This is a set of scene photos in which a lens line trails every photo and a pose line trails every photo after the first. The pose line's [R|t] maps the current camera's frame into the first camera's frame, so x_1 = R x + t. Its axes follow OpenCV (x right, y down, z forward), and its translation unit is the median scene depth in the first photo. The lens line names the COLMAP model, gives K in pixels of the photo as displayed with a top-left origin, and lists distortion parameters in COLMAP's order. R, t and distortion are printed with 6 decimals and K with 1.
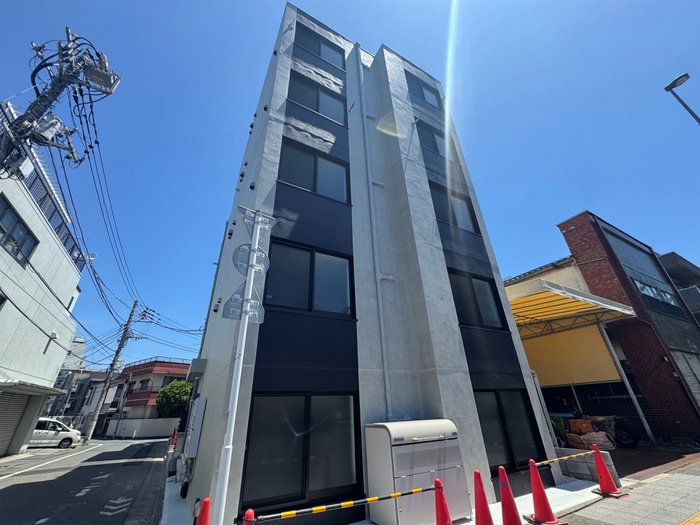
lens RADIAL K [[280.9, 0, 350.0], [0, 280.9, 261.5], [0, 0, 1]] dist [-0.002717, 0.000124]
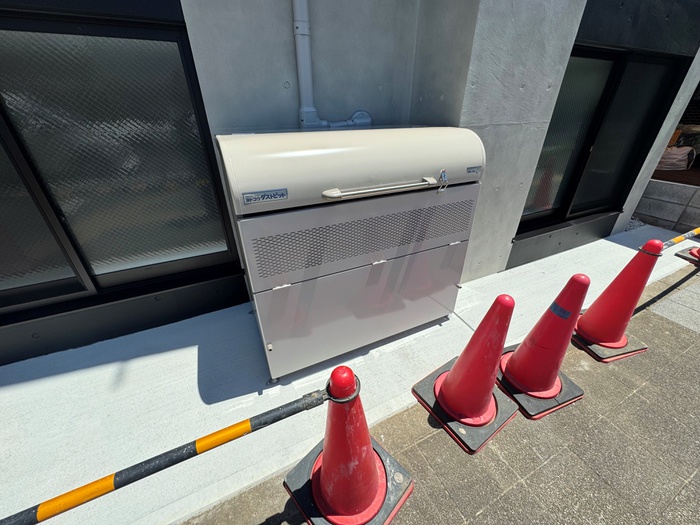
lens RADIAL K [[280.9, 0, 349.4], [0, 280.9, 262.7], [0, 0, 1]] dist [-0.002717, 0.000124]
pose [[0.997475, 0.054817, -0.045156, 0.209735], [0.007812, 0.547258, 0.836928, 0.335591], [0.070590, -0.835167, 0.545447, 0.611809]]
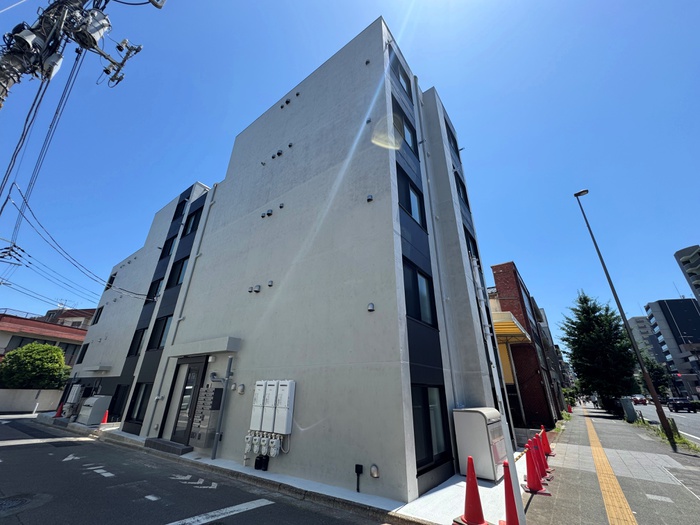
lens RADIAL K [[280.9, 0, 351.2], [0, 280.9, 261.1], [0, 0, 1]] dist [-0.002717, 0.000124]
pose [[0.911954, 0.214187, 0.349949, -0.916230], [-0.230373, 0.973091, 0.004761, -0.017631], [-0.339512, -0.084961, 0.936757, -0.051011]]
